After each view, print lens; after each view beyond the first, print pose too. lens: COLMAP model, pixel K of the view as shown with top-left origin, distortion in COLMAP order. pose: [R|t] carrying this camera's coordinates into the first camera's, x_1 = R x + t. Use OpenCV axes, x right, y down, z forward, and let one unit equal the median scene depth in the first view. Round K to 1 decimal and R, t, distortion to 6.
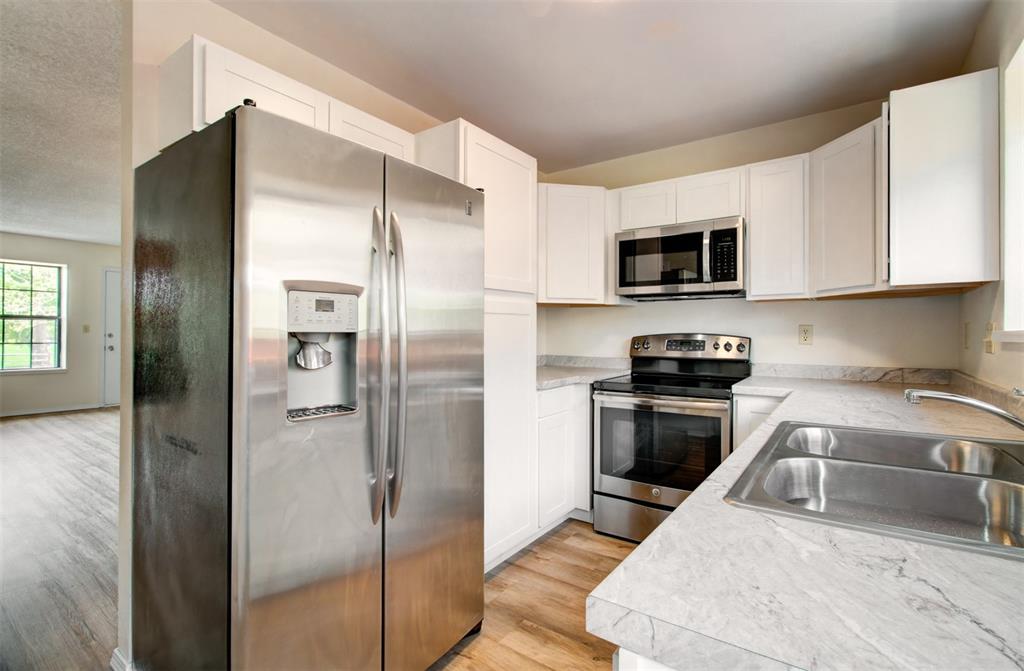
lens RADIAL K [[475.2, 0, 516.1], [0, 475.2, 333.2], [0, 0, 1]] dist [-0.003222, -0.000020]
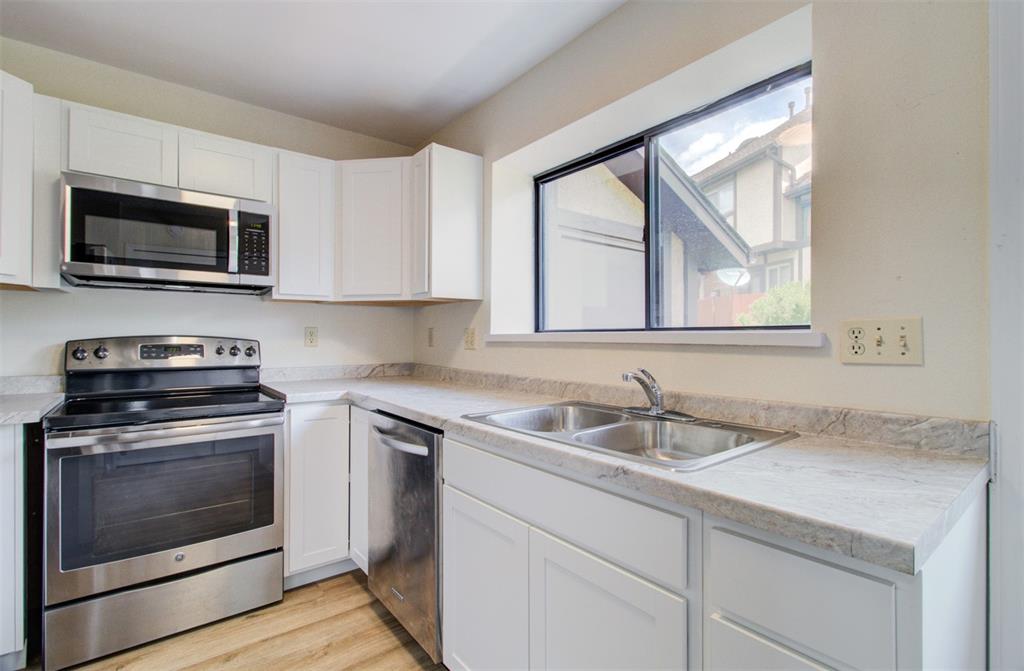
lens RADIAL K [[475.2, 0, 515.7], [0, 475.2, 334.8], [0, 0, 1]] dist [-0.003222, -0.000020]
pose [[0.277278, 0.002310, 0.960787, -0.247052], [-0.001160, 0.999997, -0.002069, 0.000322], [-0.960789, -0.000541, 0.277280, 0.306798]]
